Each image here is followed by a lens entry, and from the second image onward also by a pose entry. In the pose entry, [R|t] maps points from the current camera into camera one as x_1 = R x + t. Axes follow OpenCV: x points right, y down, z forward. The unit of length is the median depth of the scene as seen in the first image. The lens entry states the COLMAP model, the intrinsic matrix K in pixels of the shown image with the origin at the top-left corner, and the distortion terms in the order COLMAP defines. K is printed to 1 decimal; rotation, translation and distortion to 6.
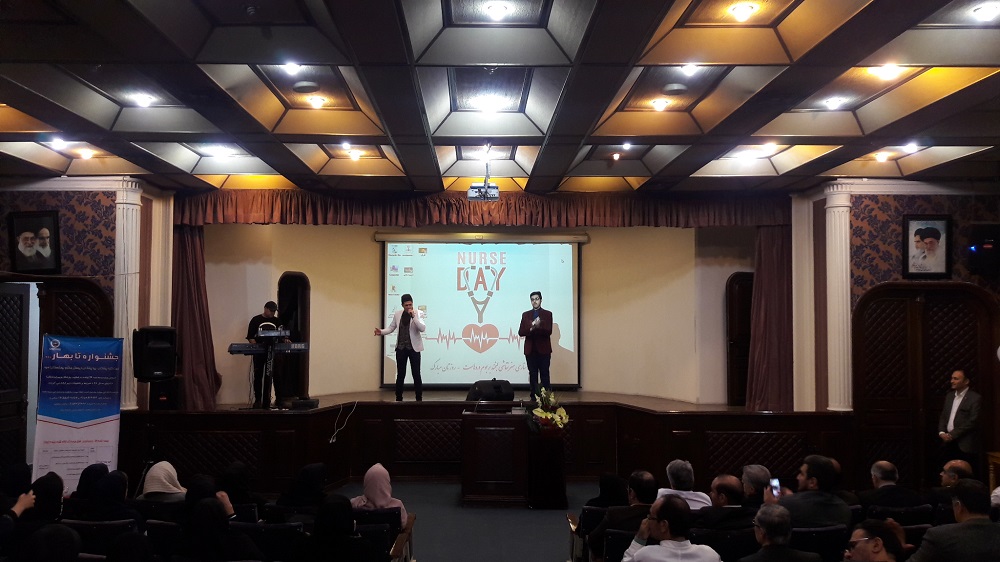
lens RADIAL K [[802.9, 0, 500.0], [0, 802.9, 281.0], [0, 0, 1]] dist [0.107108, -0.001039]
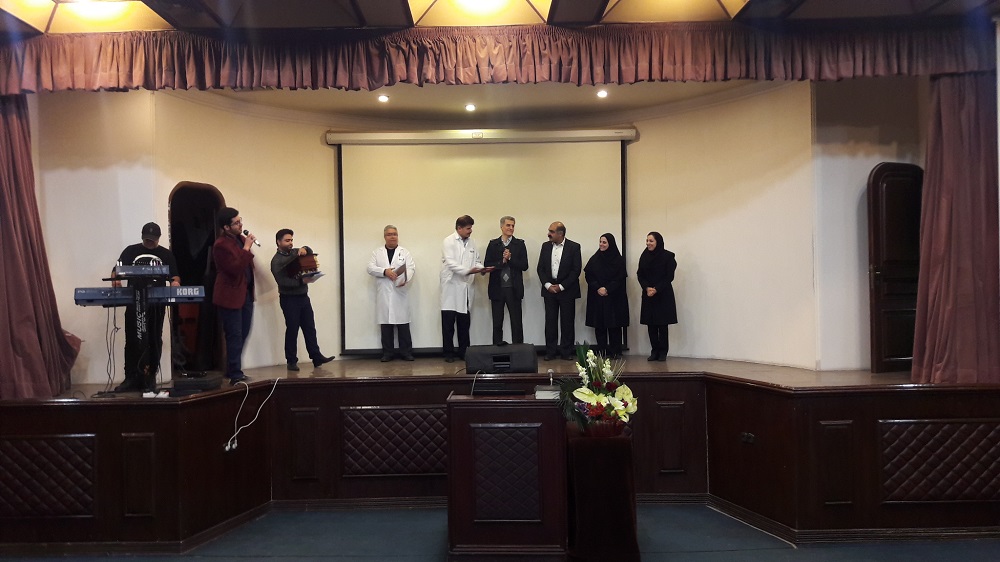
lens RADIAL K [[805.8, 0, 500.0], [0, 805.8, 281.0], [0, 0, 1]] dist [0.022104, 0.003687]
pose [[0.999726, -0.020473, -0.011334, -0.001970], [0.020963, 0.998772, 0.044897, 0.050702], [0.010401, -0.045123, 0.998927, 0.388535]]
